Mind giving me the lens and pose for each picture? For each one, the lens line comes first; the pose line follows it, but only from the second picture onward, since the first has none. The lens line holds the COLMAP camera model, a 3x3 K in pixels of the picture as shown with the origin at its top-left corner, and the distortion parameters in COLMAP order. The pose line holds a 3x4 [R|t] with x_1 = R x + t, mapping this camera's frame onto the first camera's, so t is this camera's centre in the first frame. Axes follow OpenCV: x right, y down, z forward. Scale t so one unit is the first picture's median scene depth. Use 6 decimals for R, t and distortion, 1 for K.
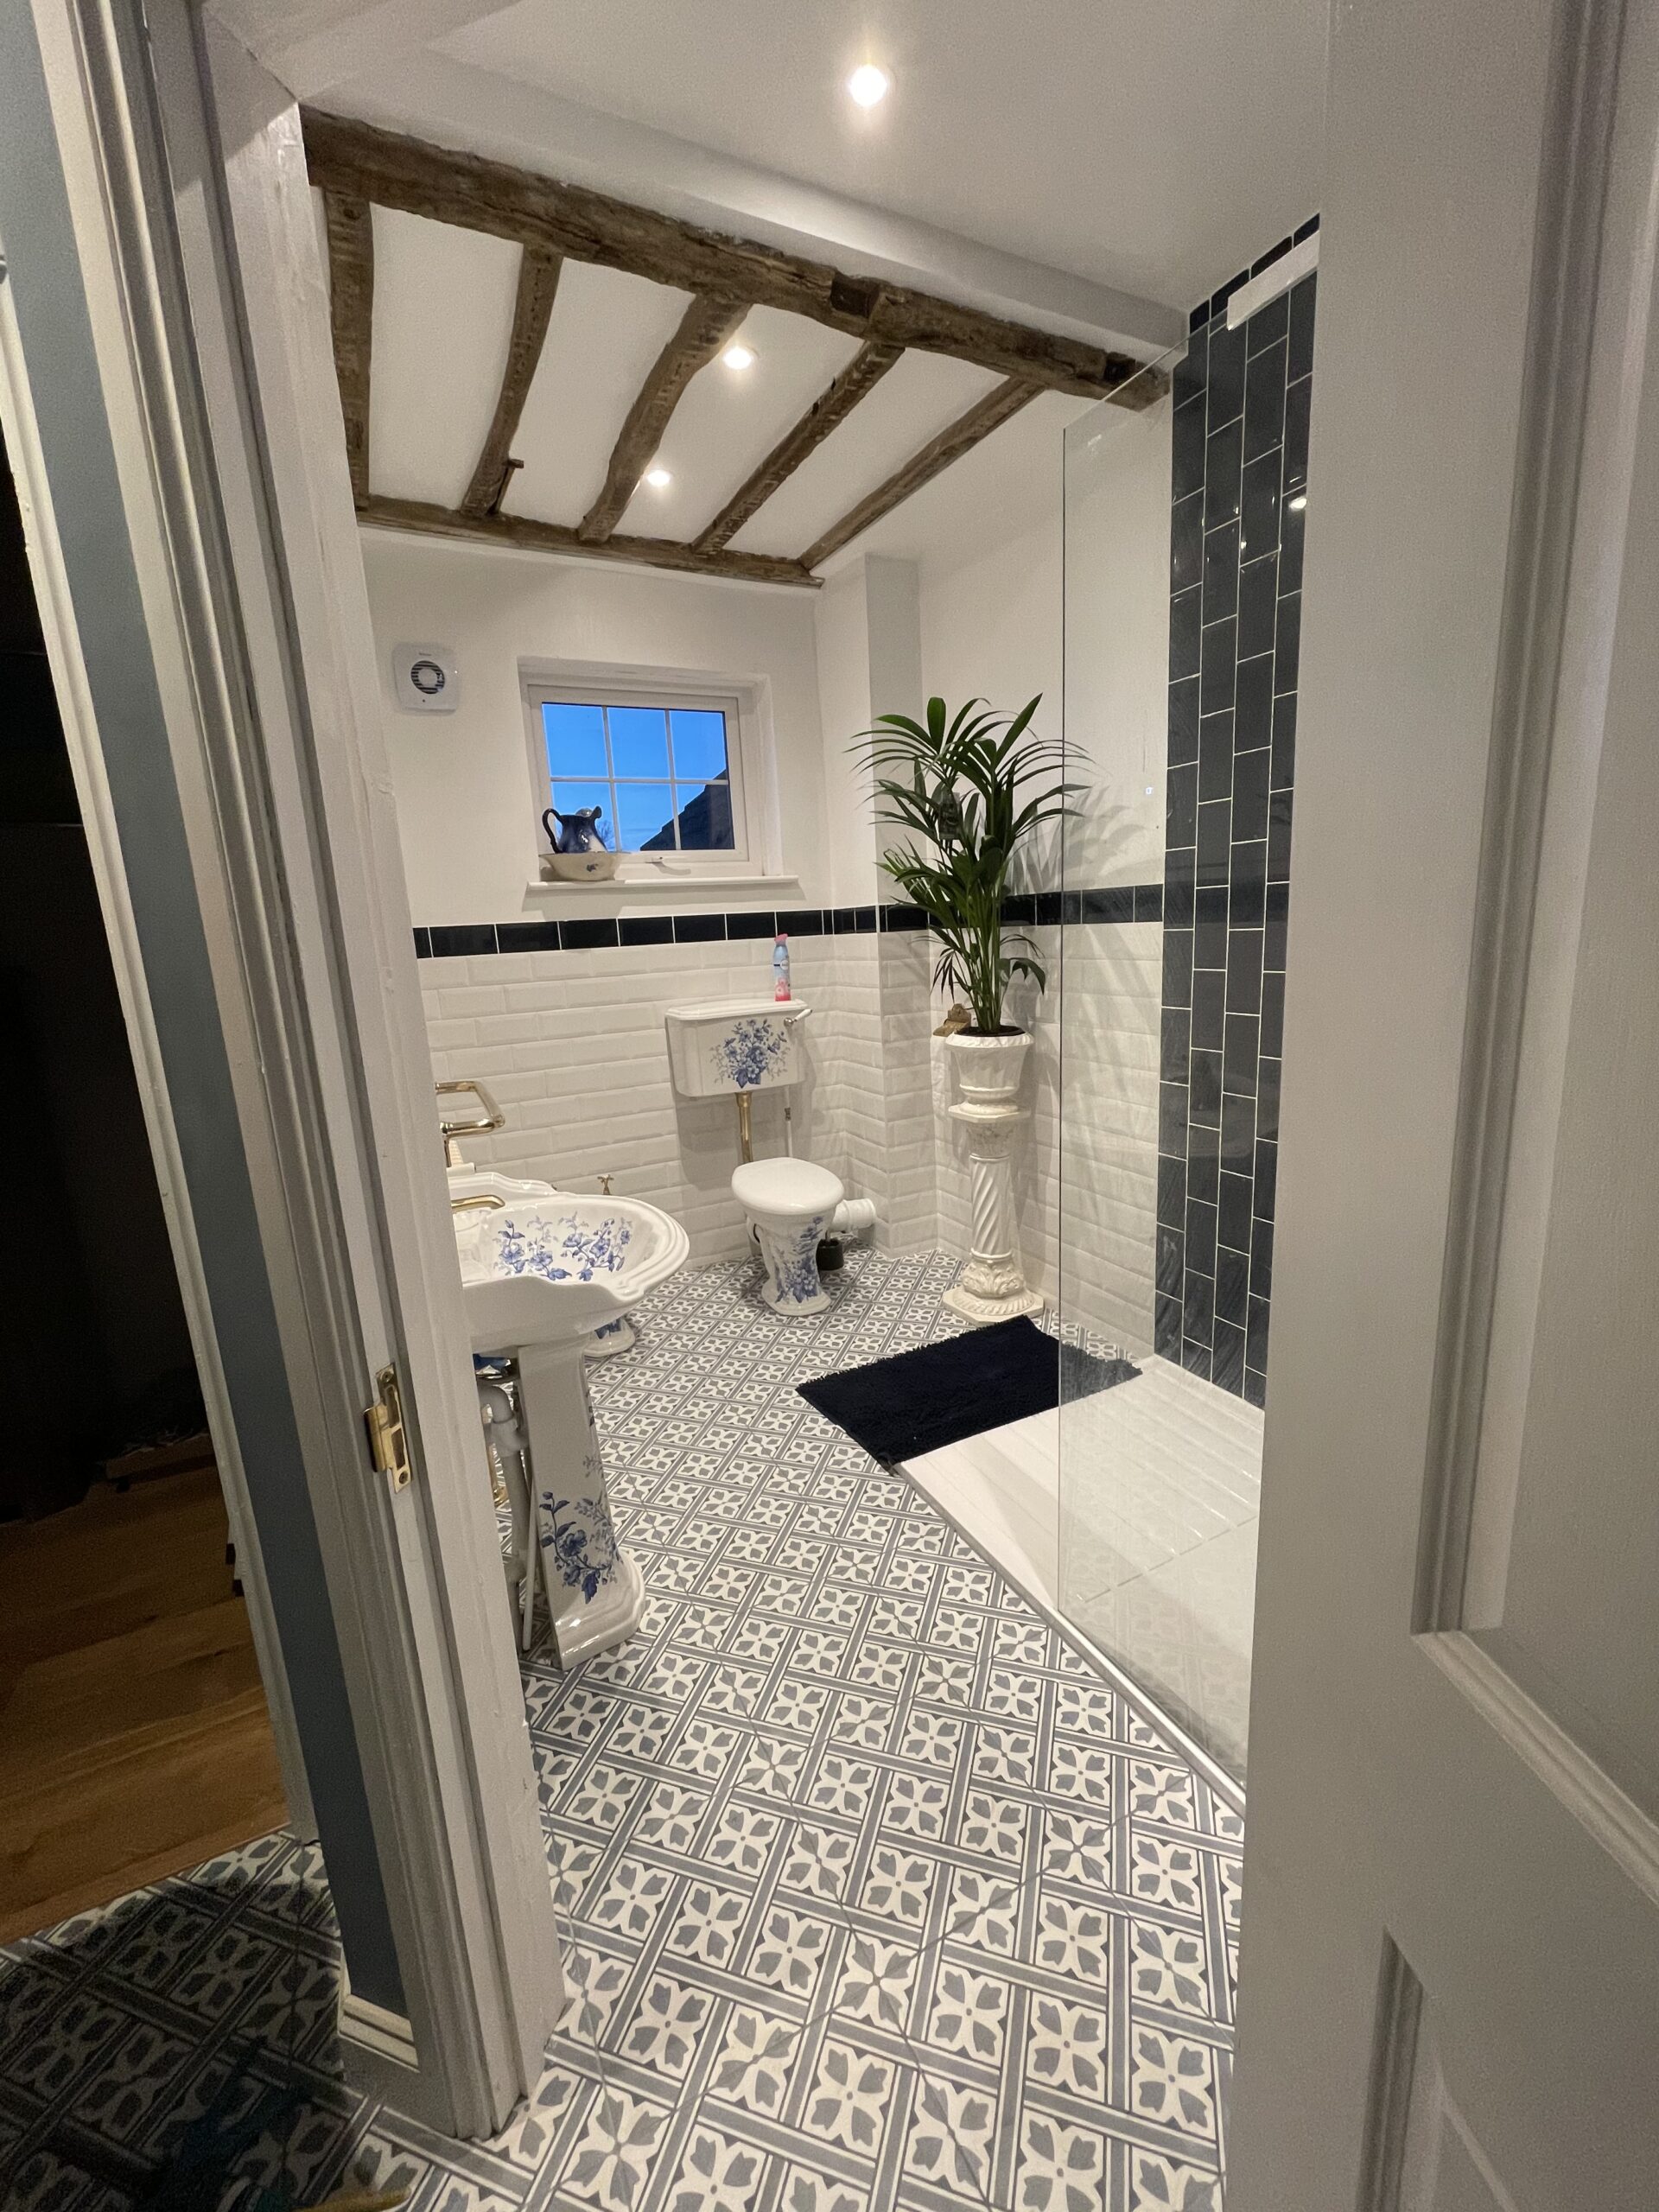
lens RADIAL K [[896.6, 0, 824.1], [0, 896.6, 1098.9], [0, 0, 1]] dist [0.000876, 0.000236]
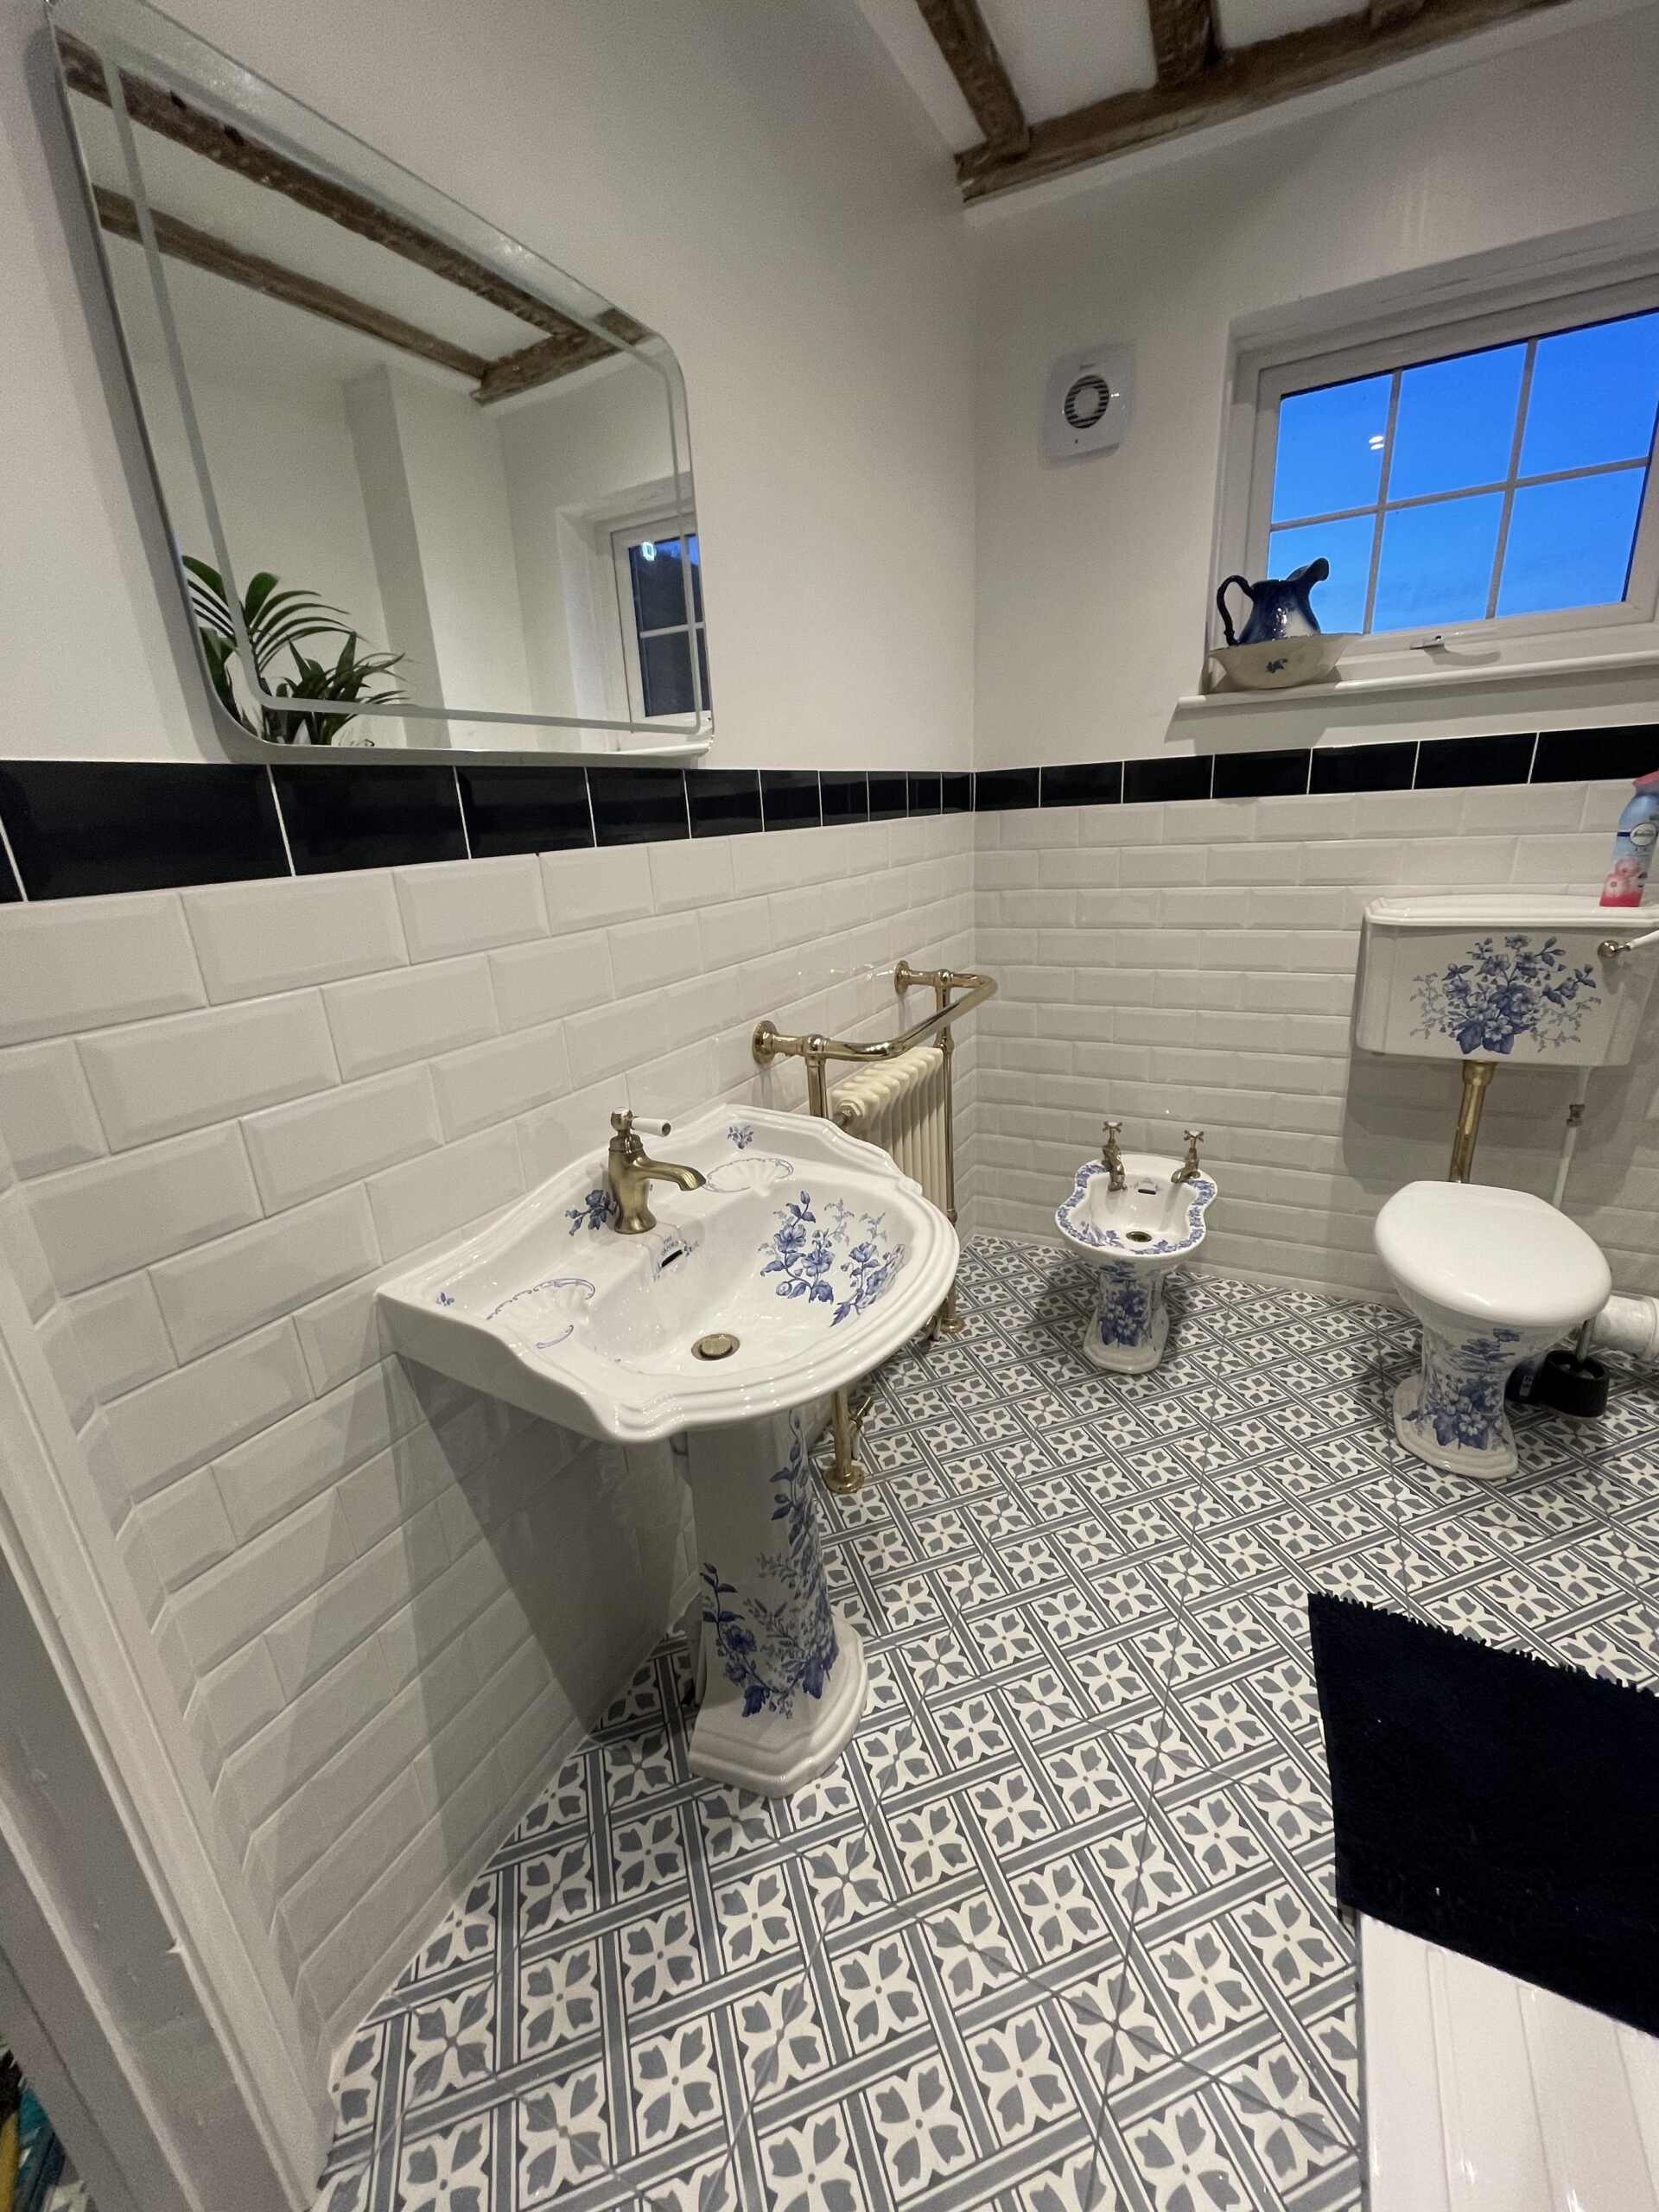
lens RADIAL K [[896.6, 0, 824.1], [0, 896.6, 1098.9], [0, 0, 1]] dist [0.000876, 0.000236]
pose [[0.591207, 0.268019, -0.760684, 0.128255], [-0.134248, 0.962713, 0.234864, -0.074482], [0.795269, -0.036733, 0.605143, 0.379753]]
